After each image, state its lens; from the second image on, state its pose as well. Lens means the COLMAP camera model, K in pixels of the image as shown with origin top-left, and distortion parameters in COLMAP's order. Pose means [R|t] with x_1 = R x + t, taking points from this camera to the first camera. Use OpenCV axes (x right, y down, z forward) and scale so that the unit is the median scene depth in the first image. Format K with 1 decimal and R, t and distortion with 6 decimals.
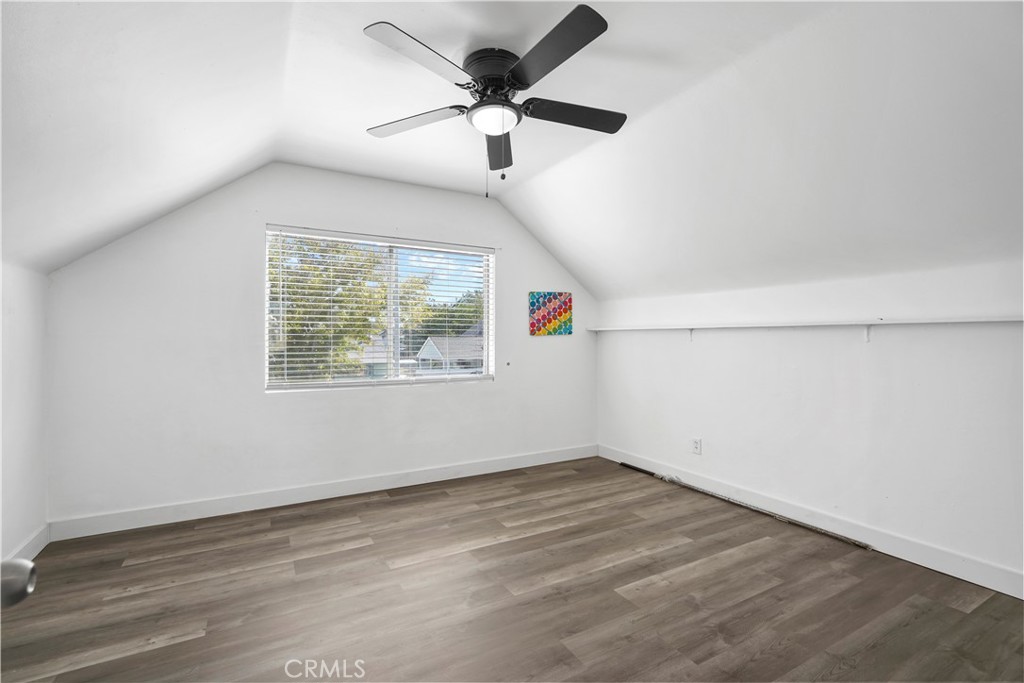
lens RADIAL K [[463.7, 0, 514.5], [0, 463.7, 339.2], [0, 0, 1]] dist [-0.000541, 0.000677]
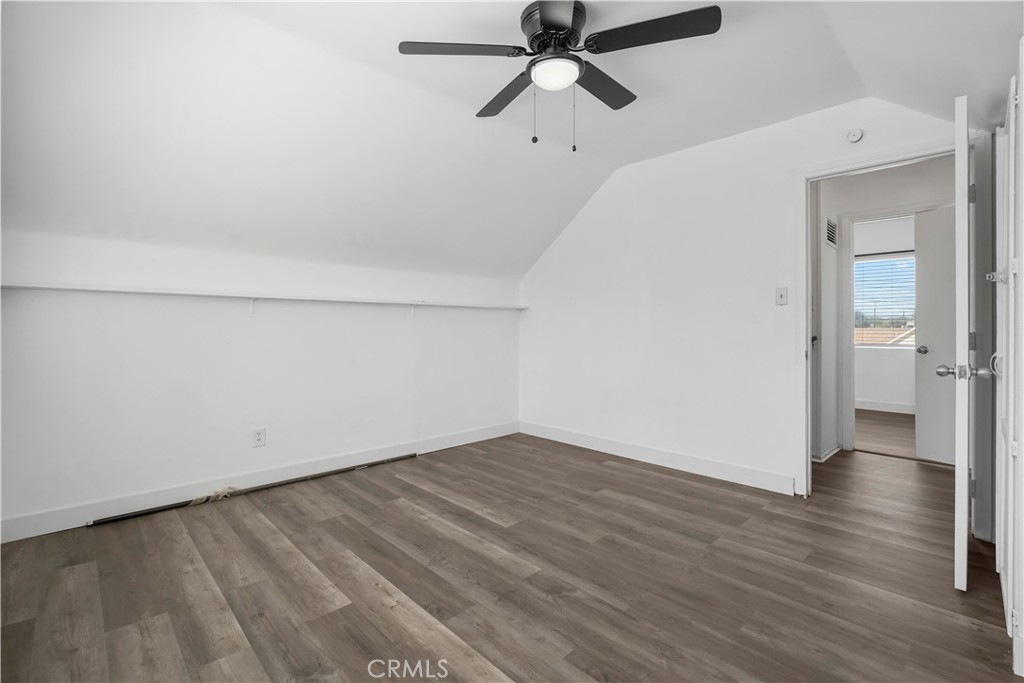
lens RADIAL K [[463.7, 0, 514.5], [0, 463.7, 339.2], [0, 0, 1]] dist [-0.000541, 0.000677]
pose [[-0.243420, -0.025794, 0.969578, -0.584036], [-0.002499, 0.999660, 0.025967, 0.030374], [-0.969918, 0.003898, -0.243402, 0.825446]]
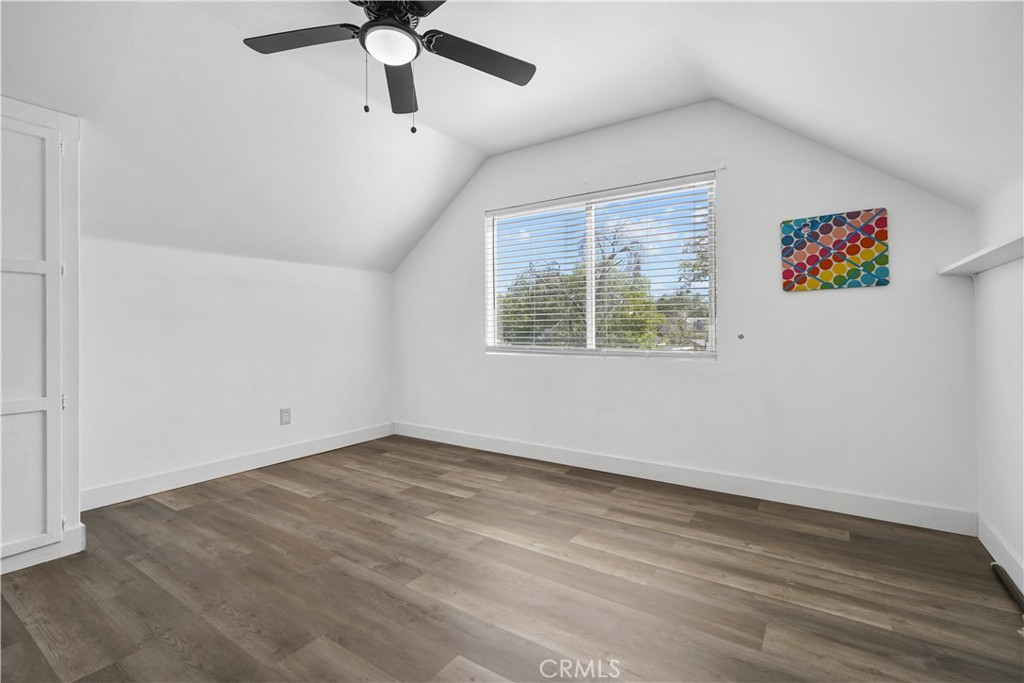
lens RADIAL K [[470.1, 0, 515.4], [0, 470.1, 329.3], [0, 0, 1]] dist [-0.001726, 0.000610]
pose [[0.447857, -0.001619, -0.894104, 0.555977], [0.003827, 0.999993, 0.000106, 0.051470], [0.894097, -0.003469, 0.447860, 0.509294]]
